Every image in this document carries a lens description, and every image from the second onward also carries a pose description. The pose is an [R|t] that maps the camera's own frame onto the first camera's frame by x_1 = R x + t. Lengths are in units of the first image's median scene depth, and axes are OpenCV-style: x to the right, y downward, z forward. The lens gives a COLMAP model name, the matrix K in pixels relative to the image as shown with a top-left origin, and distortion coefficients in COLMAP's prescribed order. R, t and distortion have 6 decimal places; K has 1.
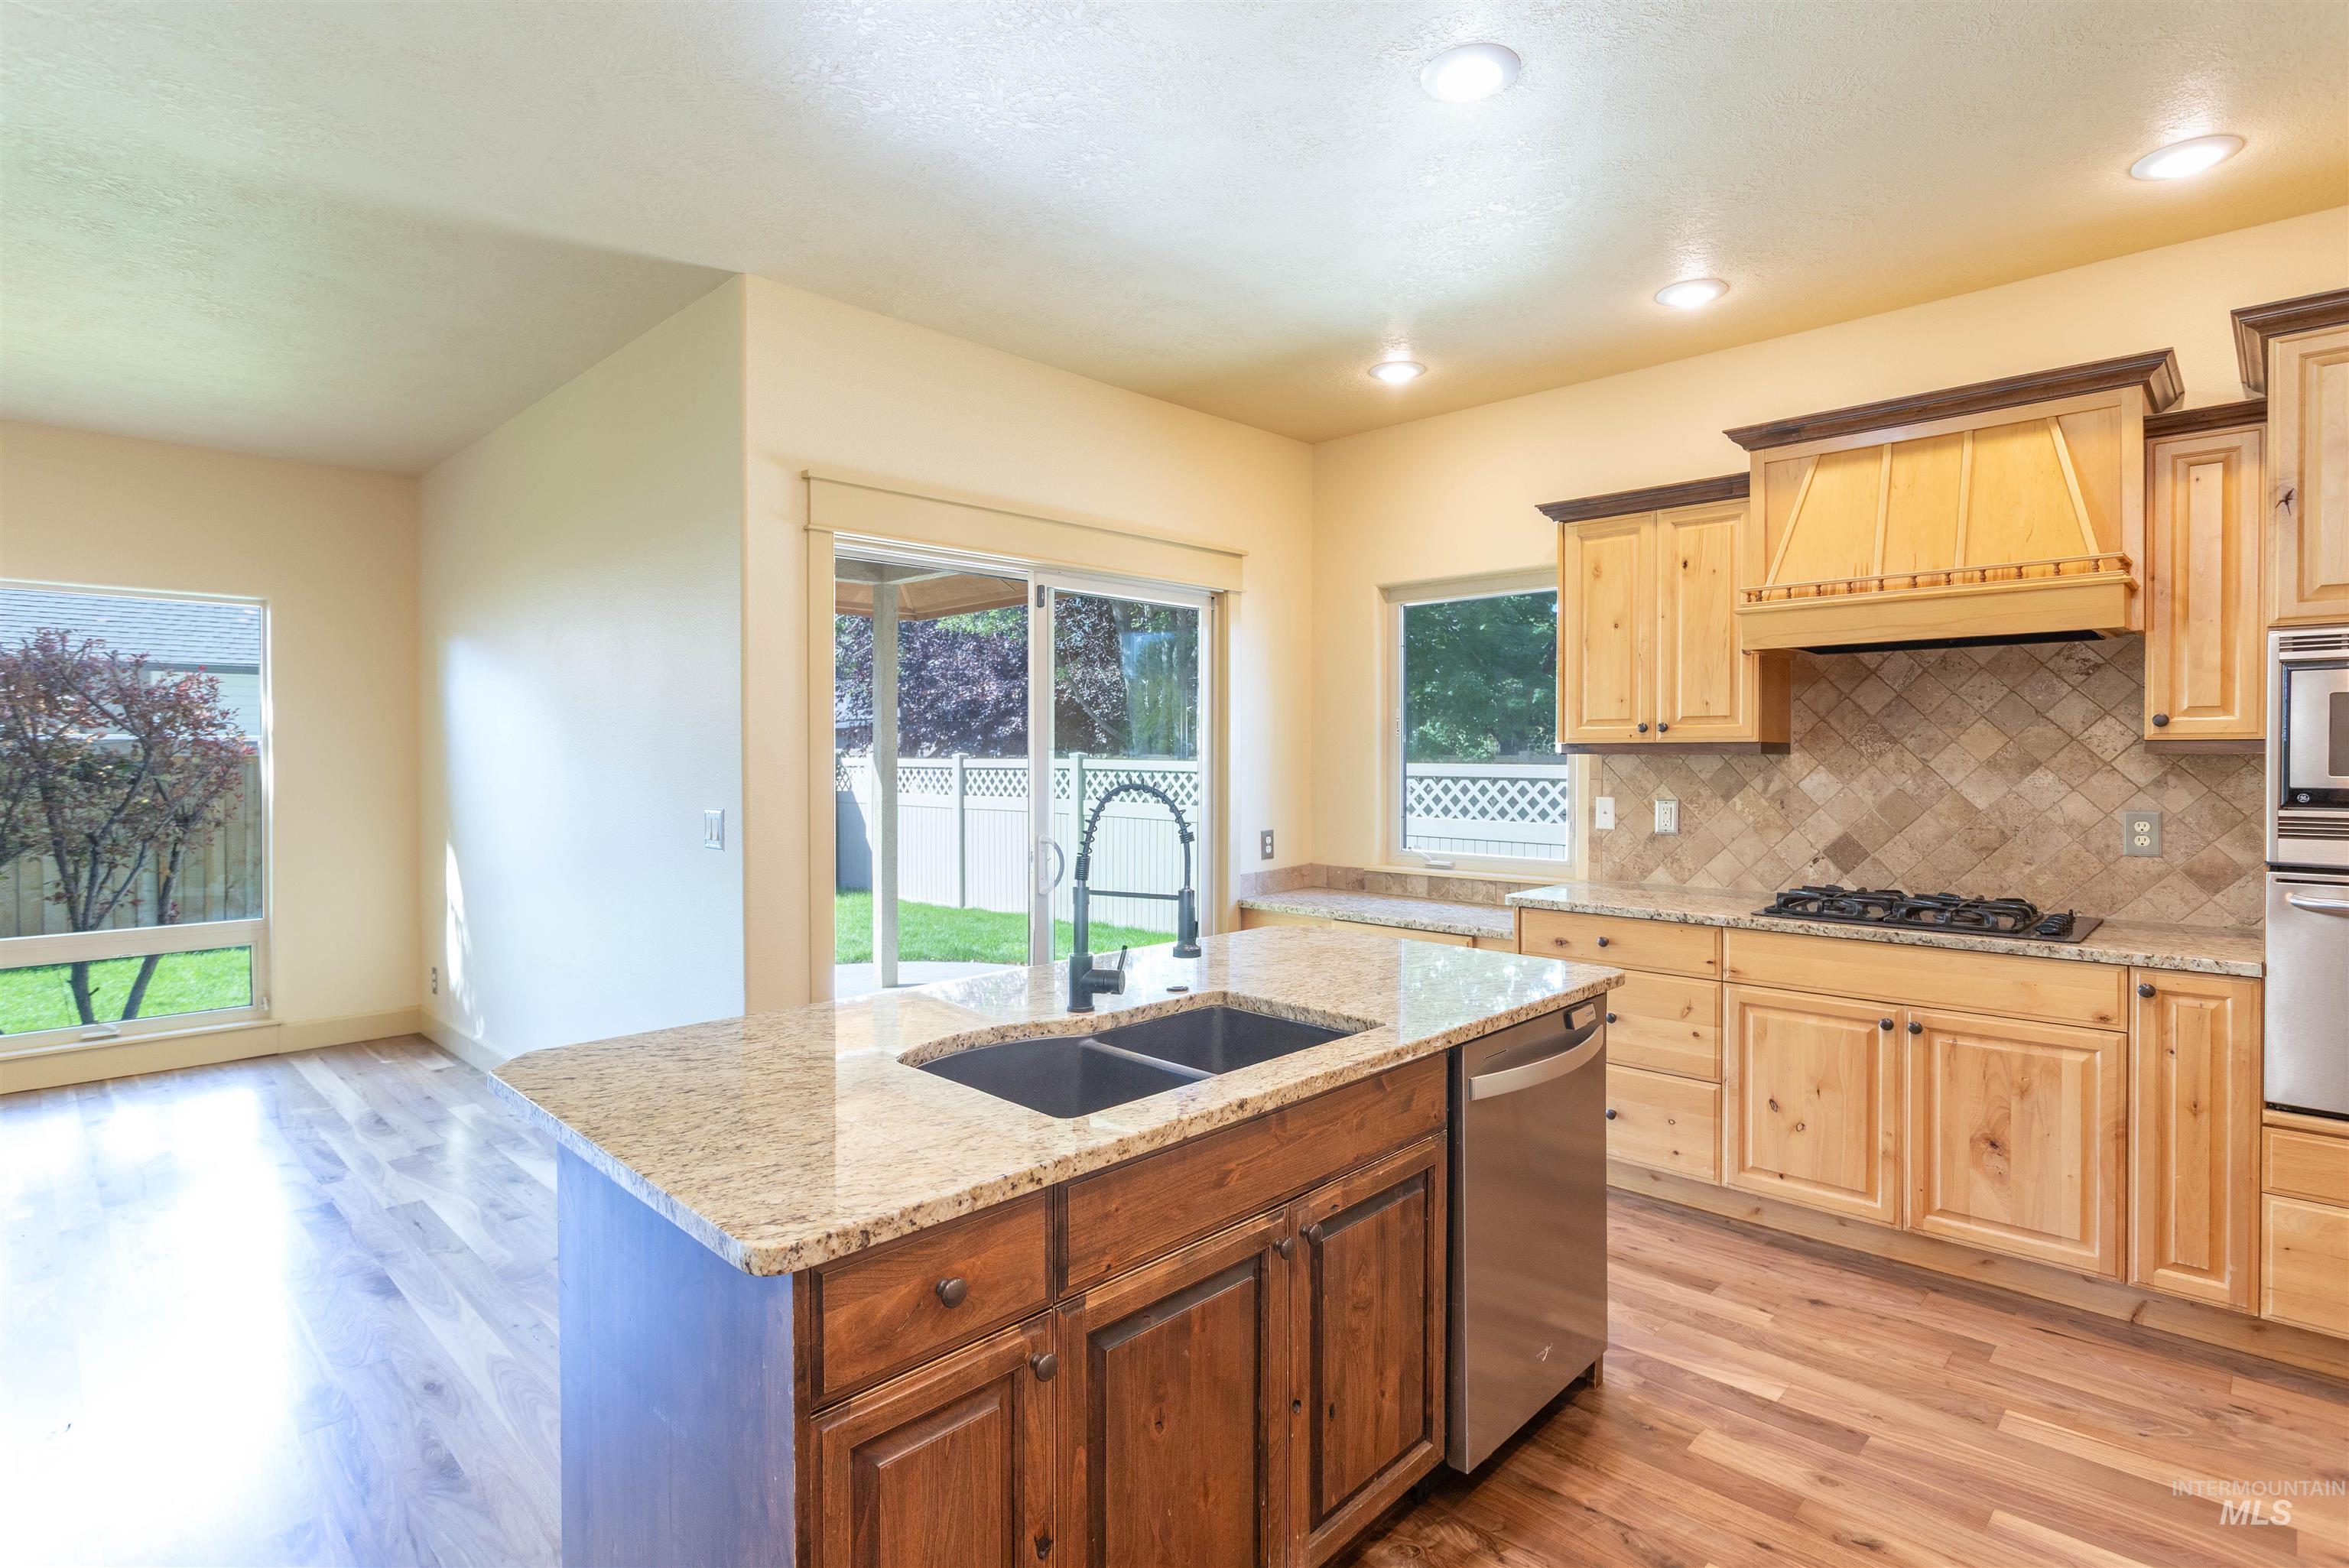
lens RADIAL K [[1194.7, 0, 1164.5], [0, 1194.7, 758.2], [0, 0, 1]] dist [-0.000440, 0.000624]
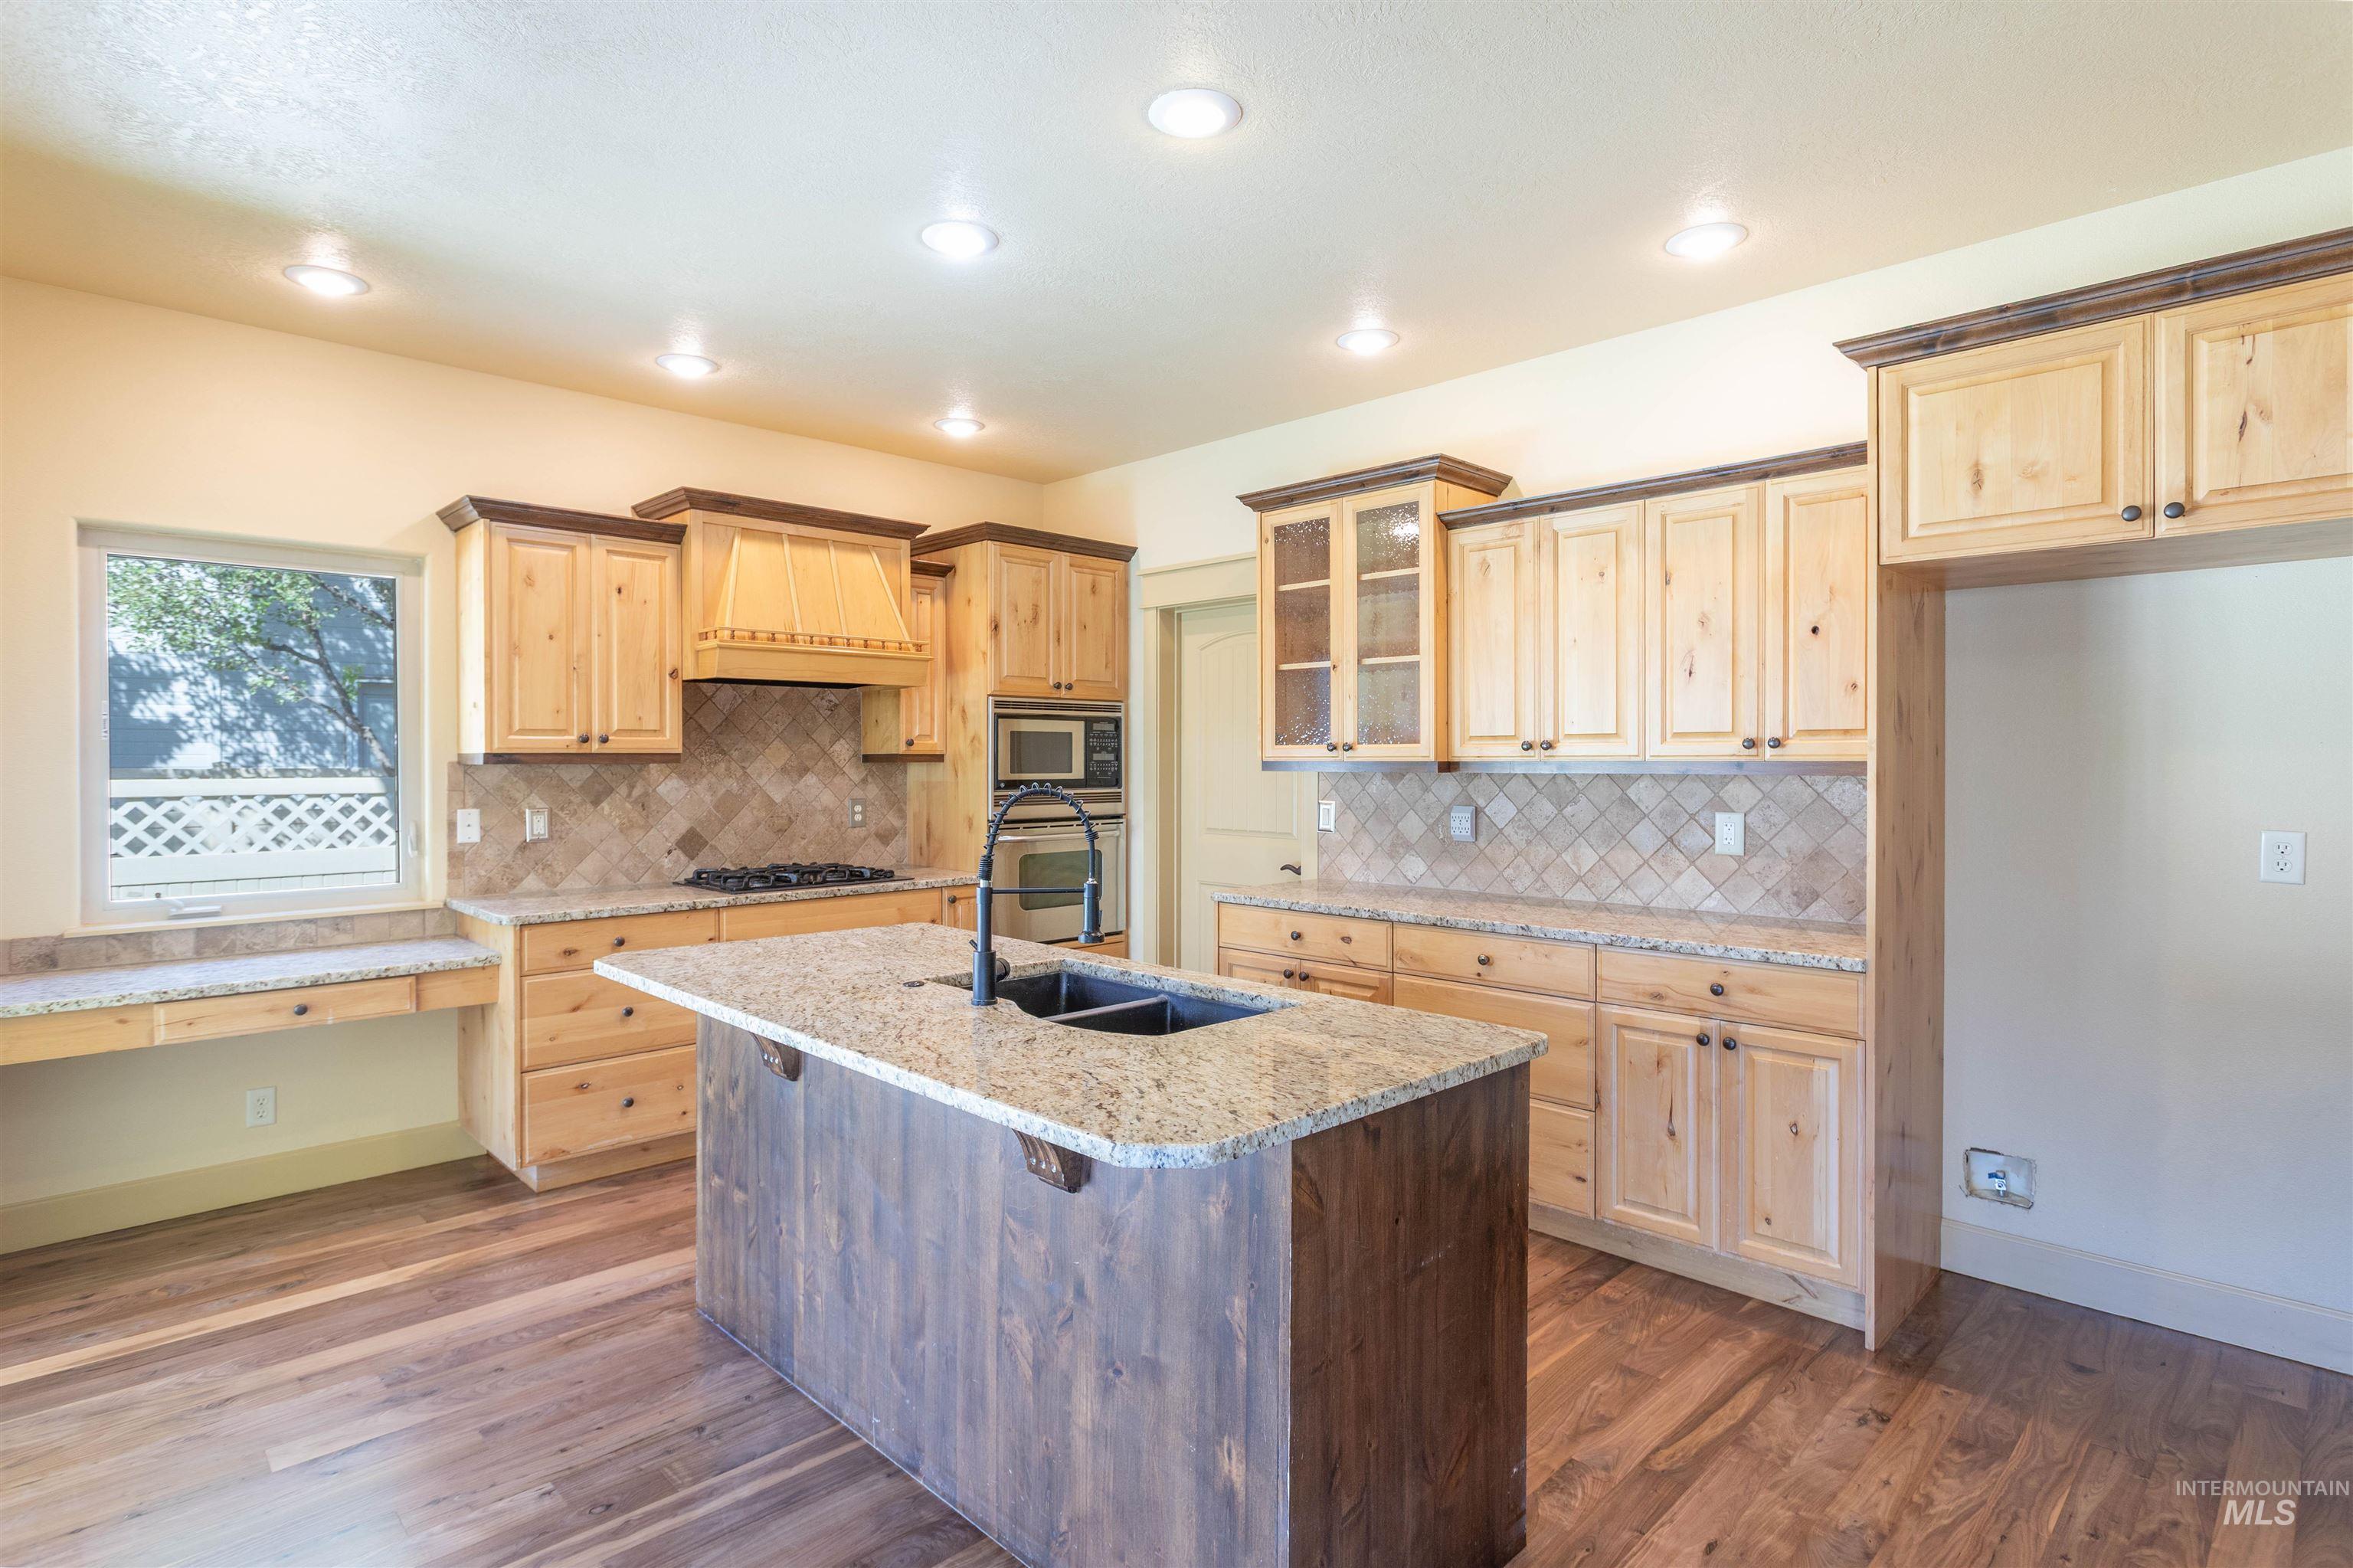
lens RADIAL K [[1196.9, 0, 1155.4], [0, 1196.9, 775.6], [0, 0, 1]] dist [-0.000440, 0.000624]
pose [[0.023742, -0.010745, 0.999660, -0.636482], [0.008089, 0.999912, 0.010556, -0.000106], [-0.999685, 0.007836, 0.023826, 0.471510]]
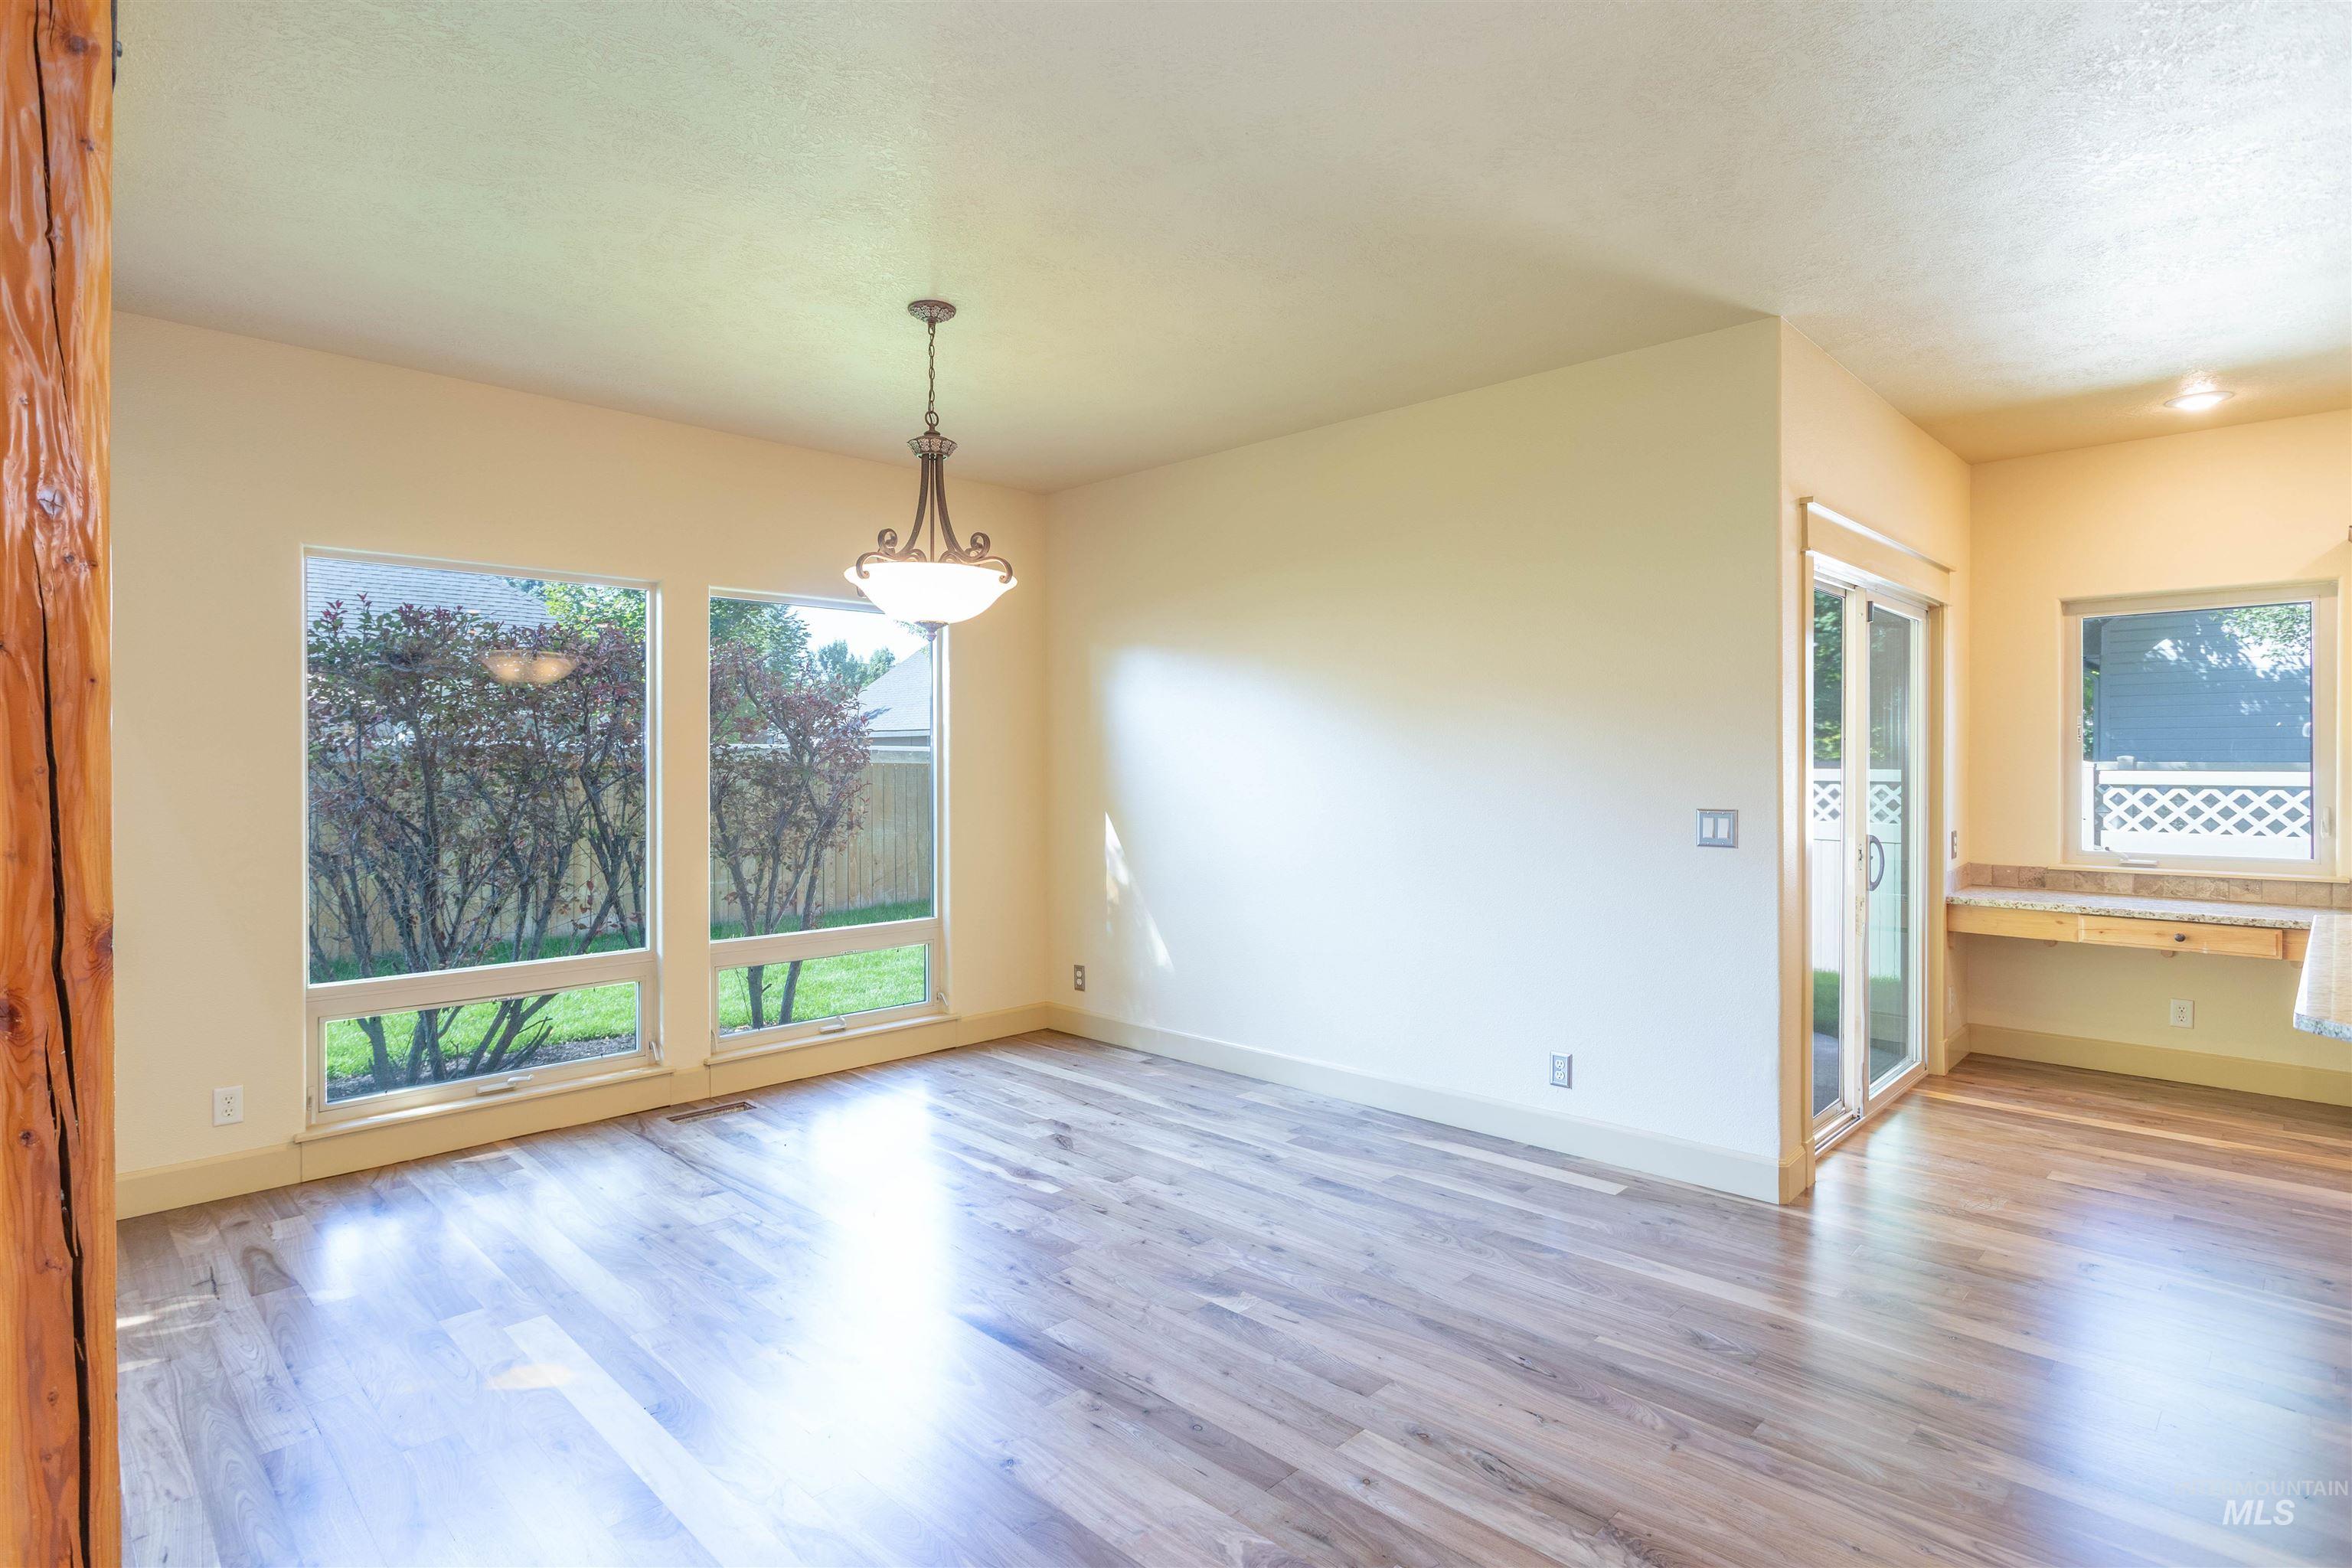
lens RADIAL K [[1196.3, 0, 1166.0], [0, 1196.3, 763.2], [0, 0, 1]] dist [-0.000440, 0.000624]
pose [[0.999988, -0.001225, 0.004658, -0.797424], [0.001239, 0.999995, -0.003020, 0.003040], [-0.004654, 0.003026, 0.999985, -0.071768]]
